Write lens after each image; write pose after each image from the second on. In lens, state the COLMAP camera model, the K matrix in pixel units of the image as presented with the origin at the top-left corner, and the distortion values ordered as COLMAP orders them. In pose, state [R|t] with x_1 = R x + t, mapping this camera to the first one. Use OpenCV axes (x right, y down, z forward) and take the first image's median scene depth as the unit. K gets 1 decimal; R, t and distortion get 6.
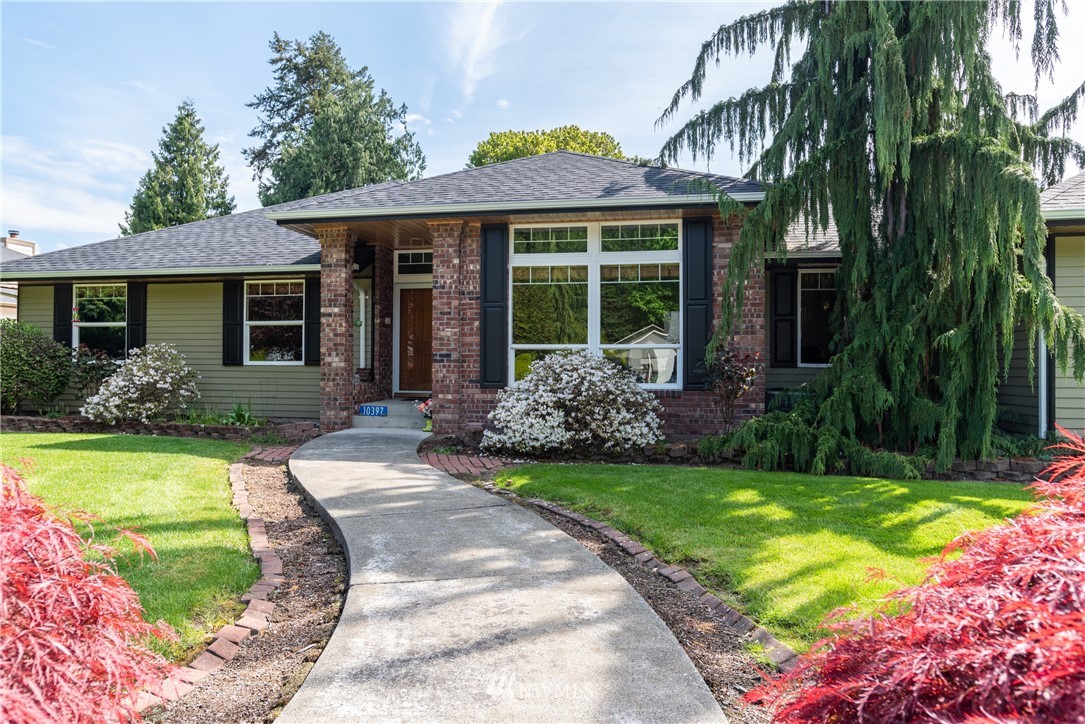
lens RADIAL K [[724.6, 0, 542.1], [0, 724.6, 362.3], [0, 0, 1]] dist [-0.033520, -0.001831]
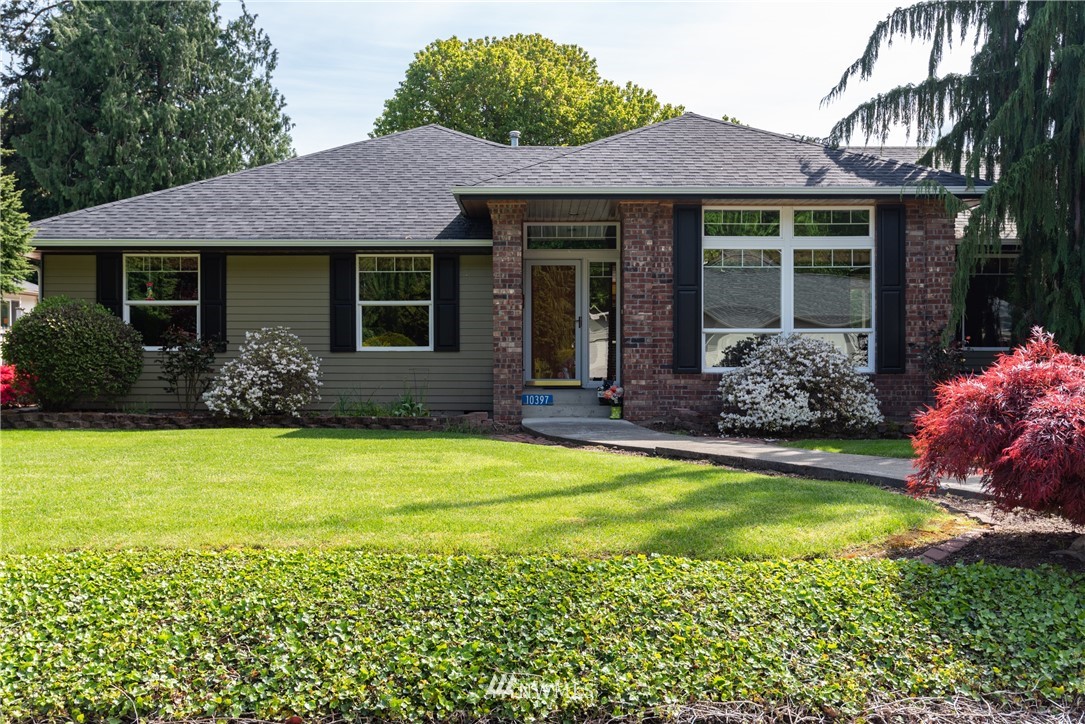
lens RADIAL K [[1099.8, 0, 542.6], [0, 1099.8, 360.6], [0, 0, 1]] dist [0.012524, 0.000000]
pose [[0.979984, -0.006312, 0.198975, -0.549767], [0.003714, 0.999903, 0.013426, -0.002214], [-0.199041, -0.012418, 0.979913, -0.414809]]
